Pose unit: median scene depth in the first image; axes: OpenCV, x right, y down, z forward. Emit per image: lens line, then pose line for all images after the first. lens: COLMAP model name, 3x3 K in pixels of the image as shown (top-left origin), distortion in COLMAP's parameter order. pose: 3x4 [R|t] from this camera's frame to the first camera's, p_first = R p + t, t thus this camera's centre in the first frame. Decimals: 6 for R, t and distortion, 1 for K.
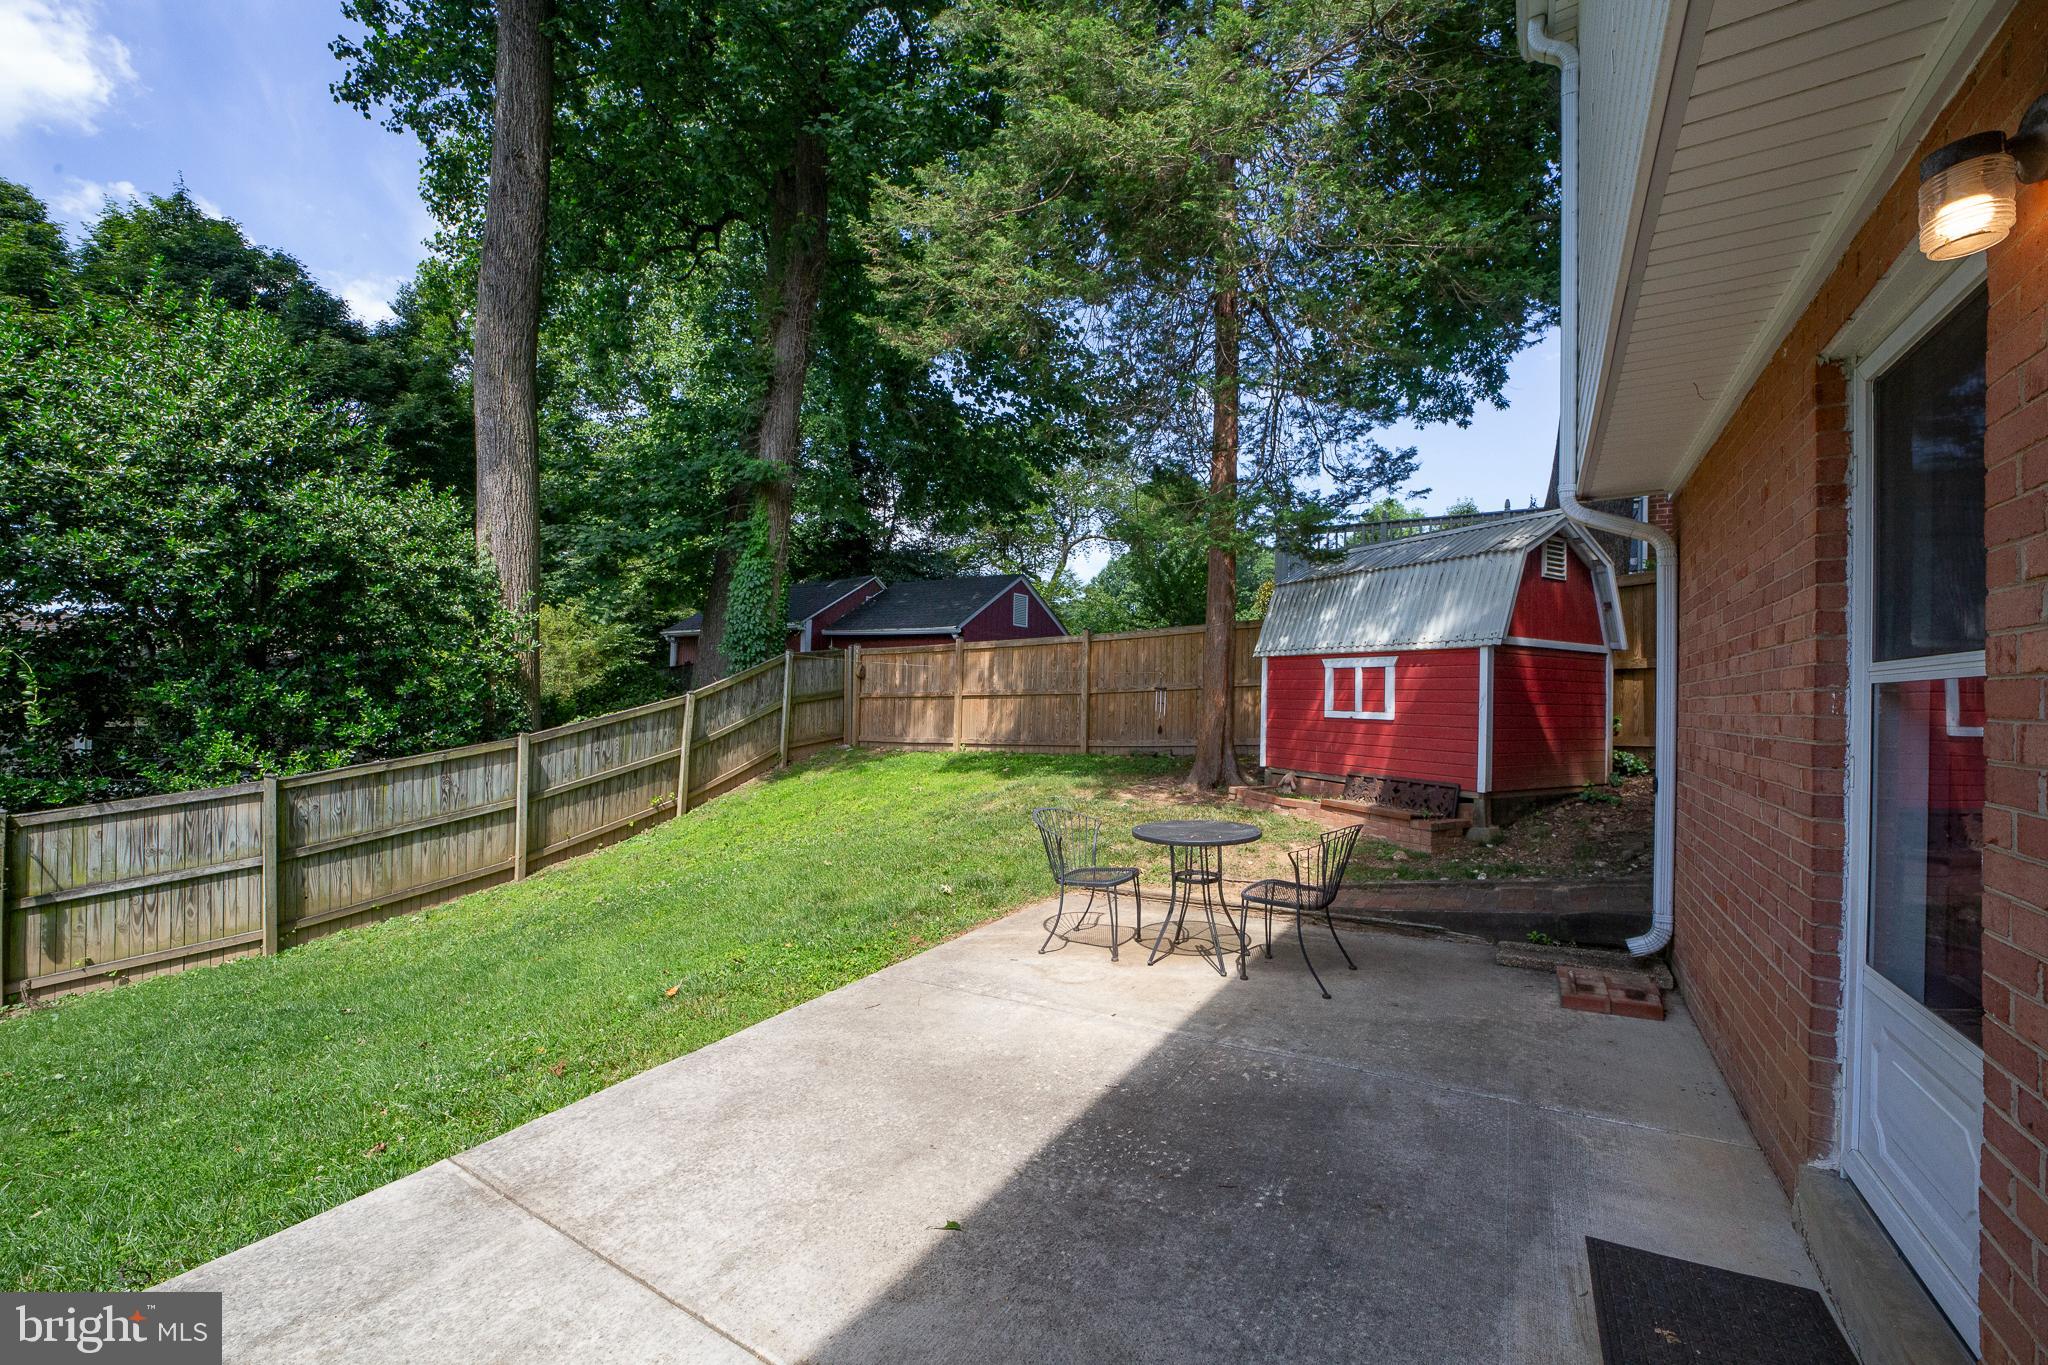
lens RADIAL K [[806.3, 0, 1029.3], [0, 806.3, 700.3], [0, 0, 1]] dist [-0.013379, 0.000649]
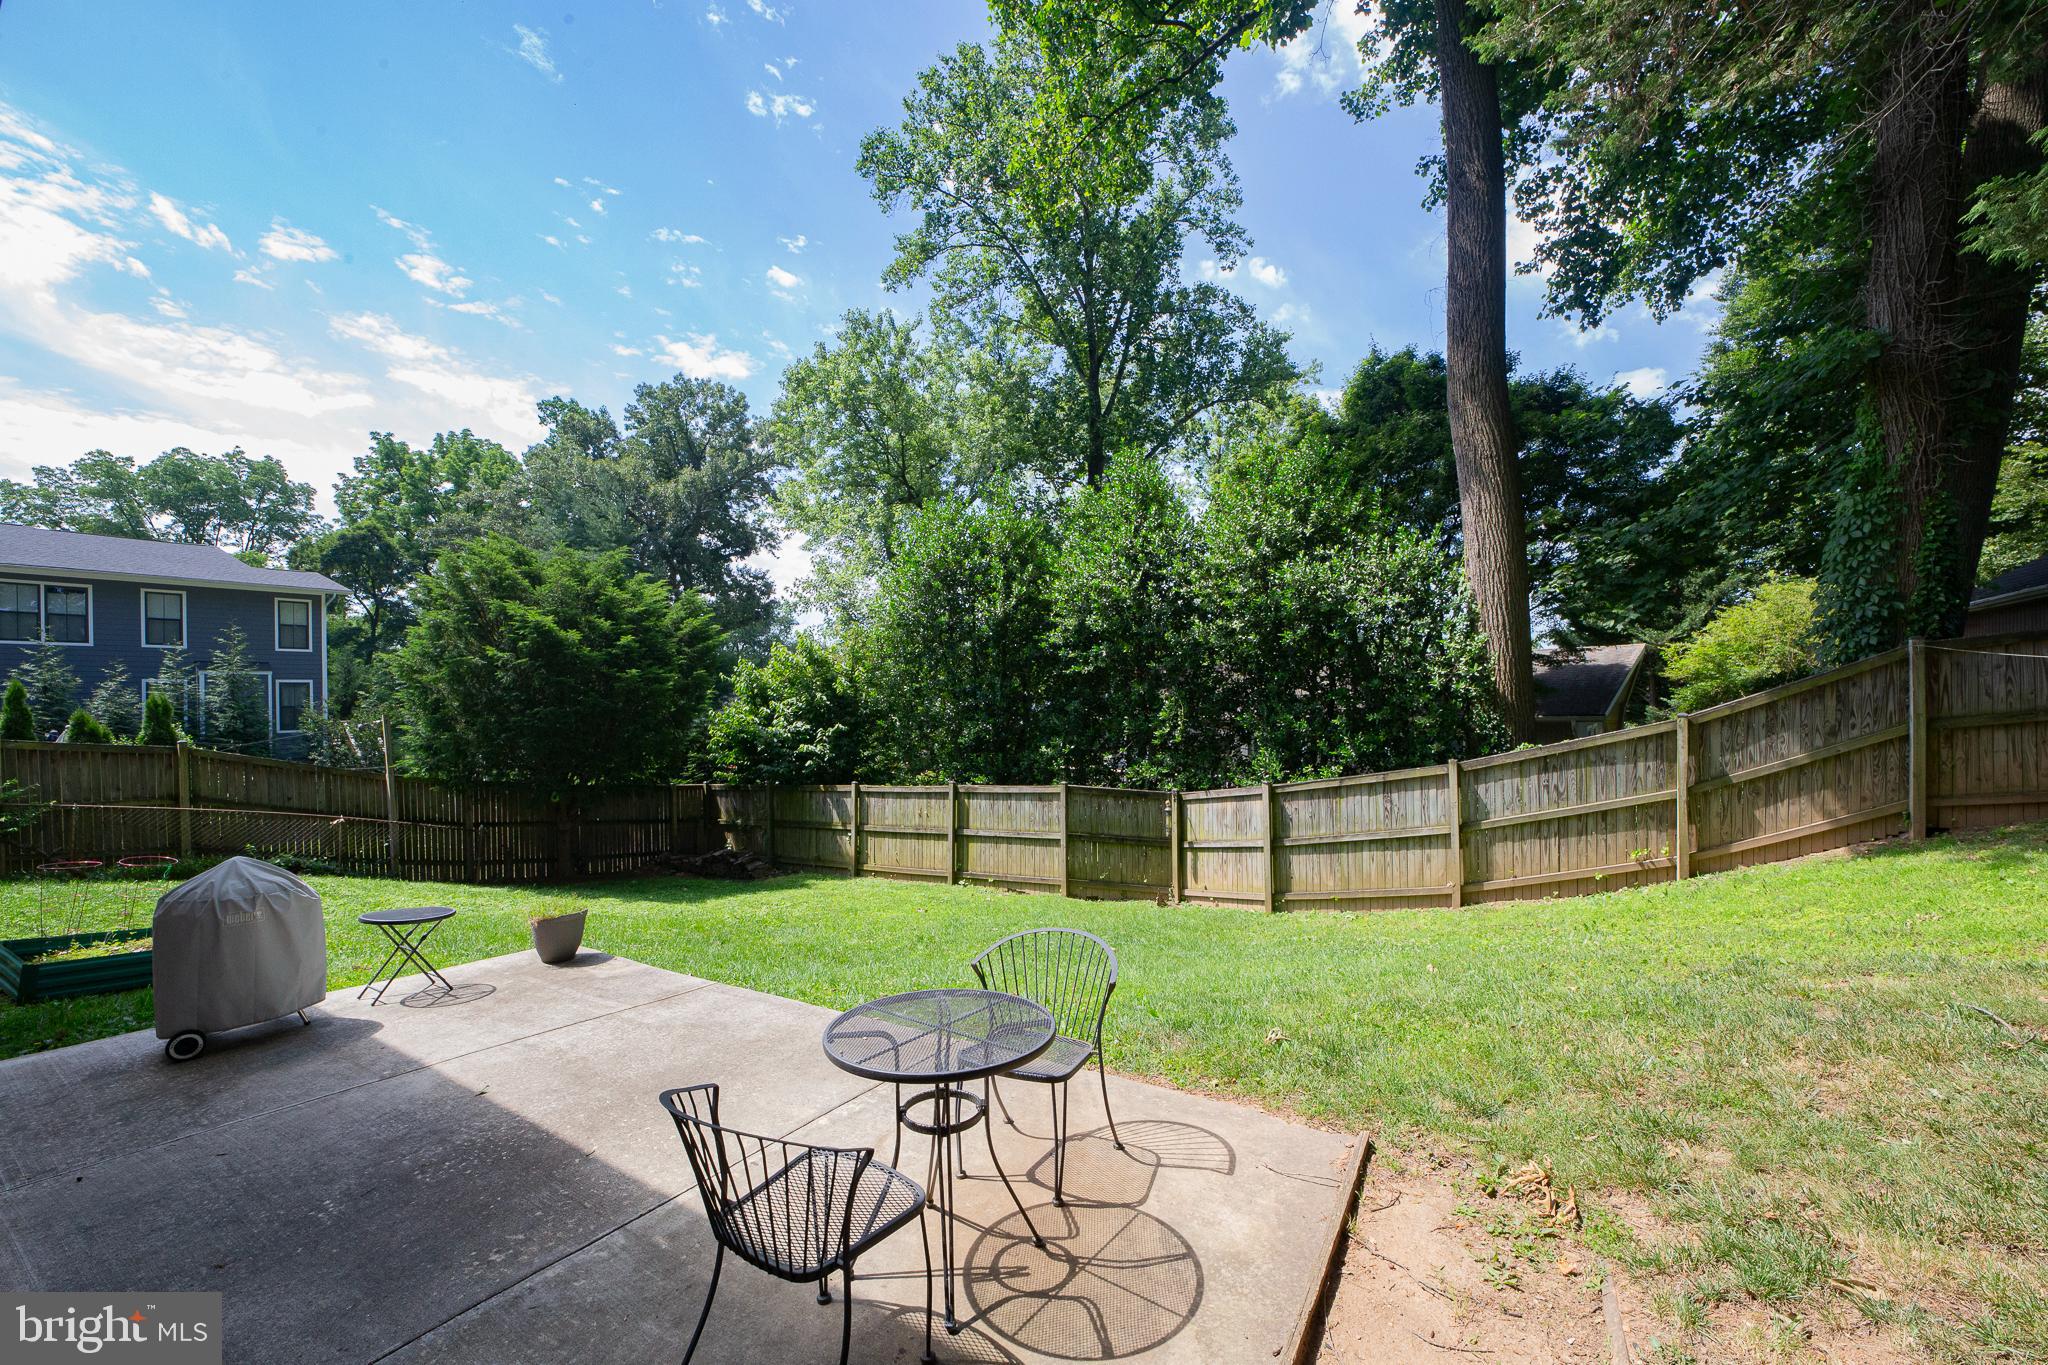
lens RADIAL K [[806.3, 0, 1027.9], [0, 806.3, 694.0], [0, 0, 1]] dist [-0.013379, 0.000649]
pose [[0.010218, -0.019826, -0.999751, 0.361291], [0.021591, 0.999575, -0.019601, -0.032706], [0.999715, -0.021386, 0.010642, 0.483255]]
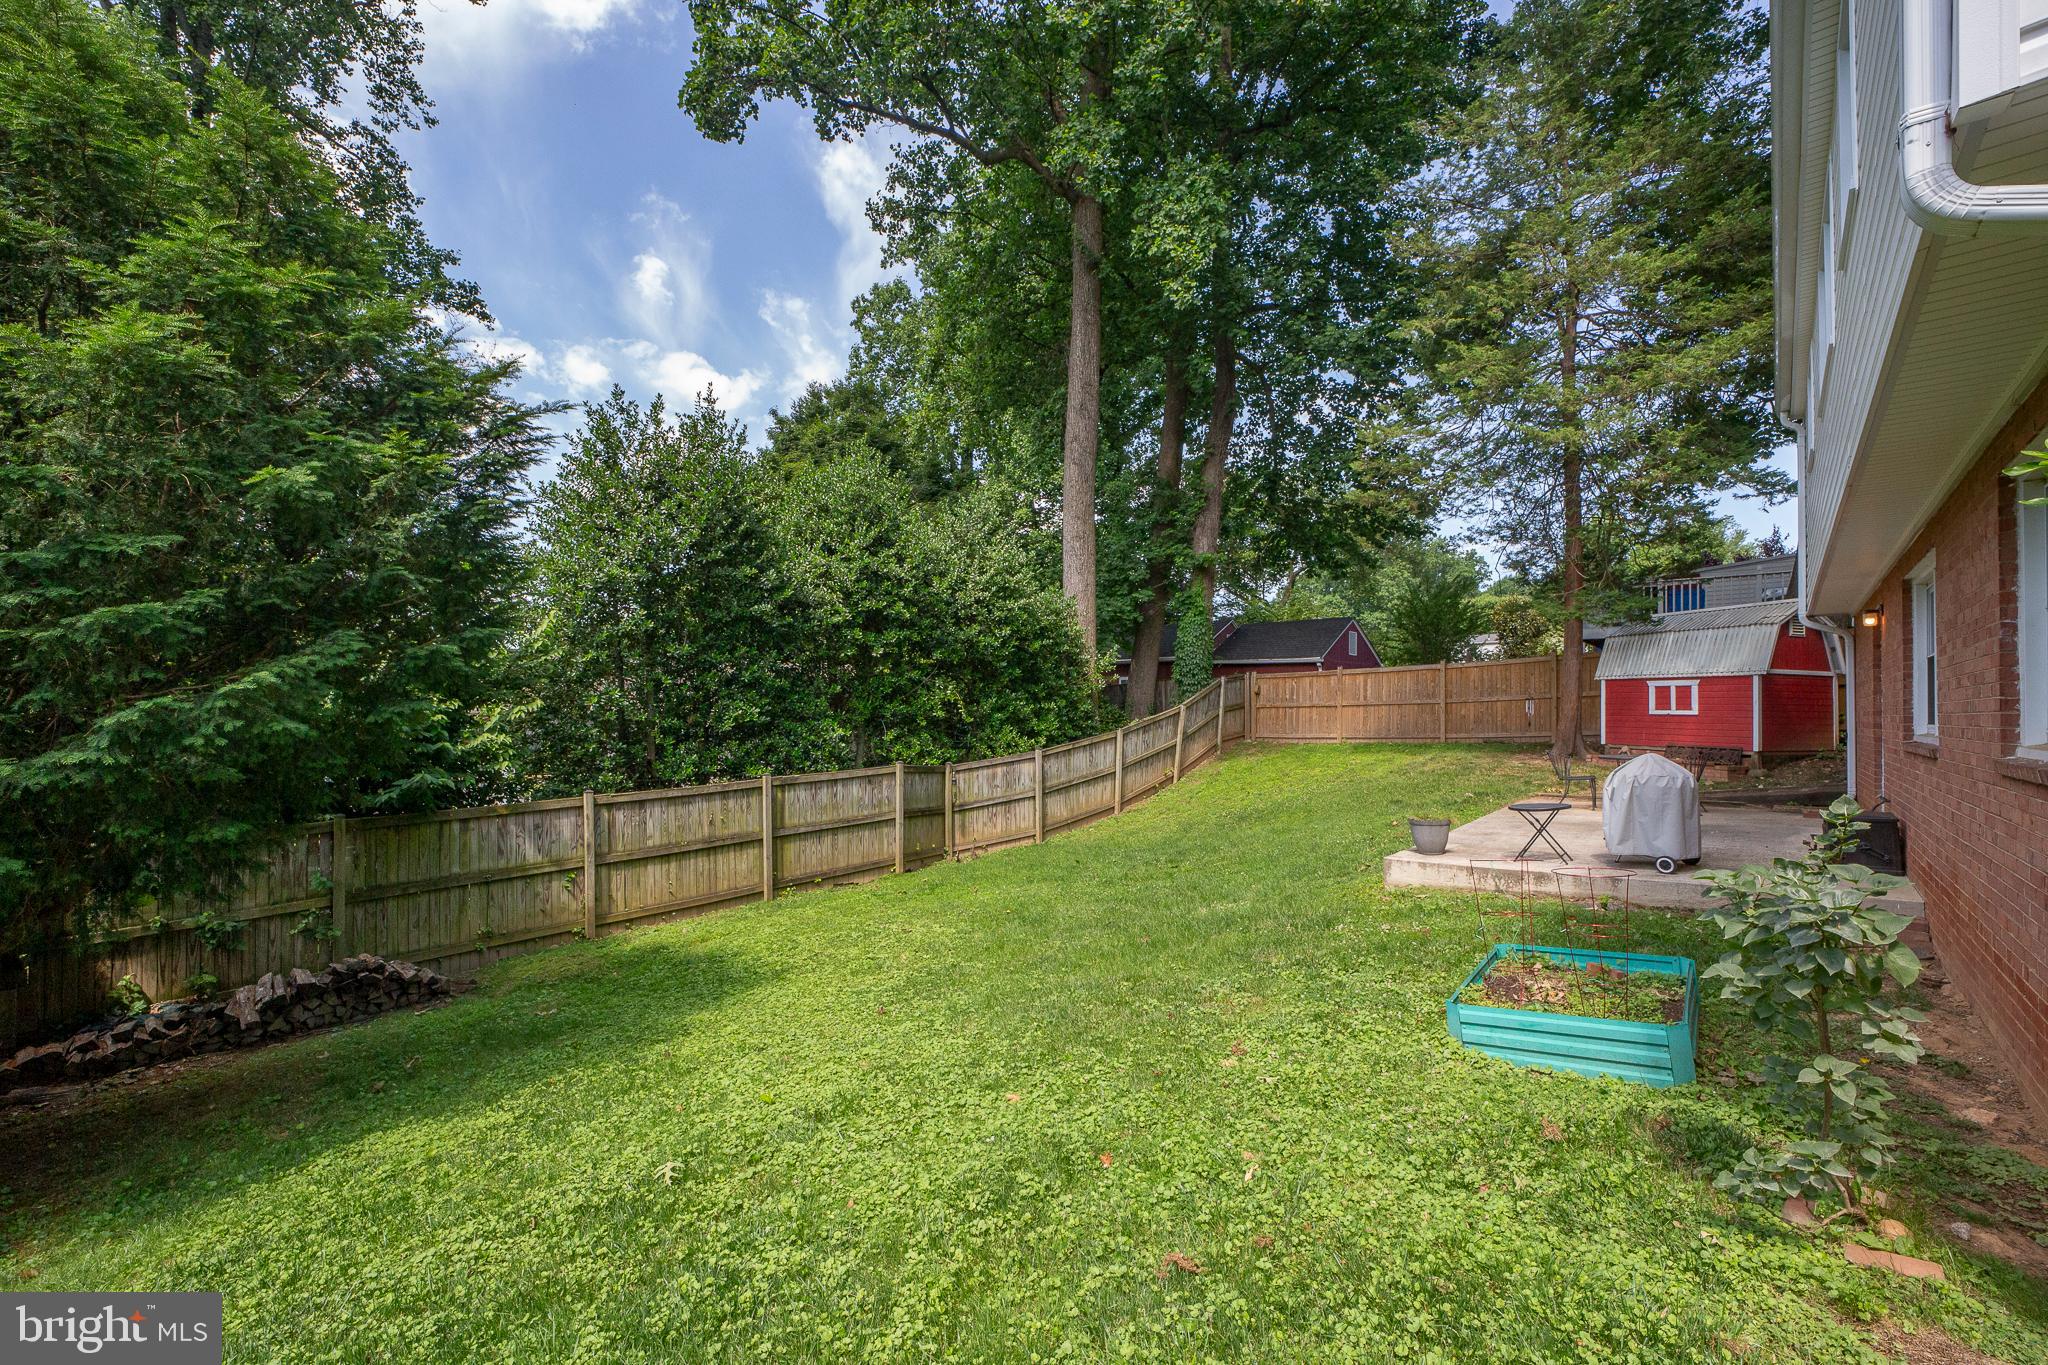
lens RADIAL K [[806.3, 0, 1037.0], [0, 806.3, 703.2], [0, 0, 1]] dist [-0.013379, 0.000649]
pose [[0.982346, -0.009174, -0.186848, -0.494387], [0.006688, 0.999881, -0.013930, 0.009933], [0.186954, 0.012434, 0.982290, -0.770464]]
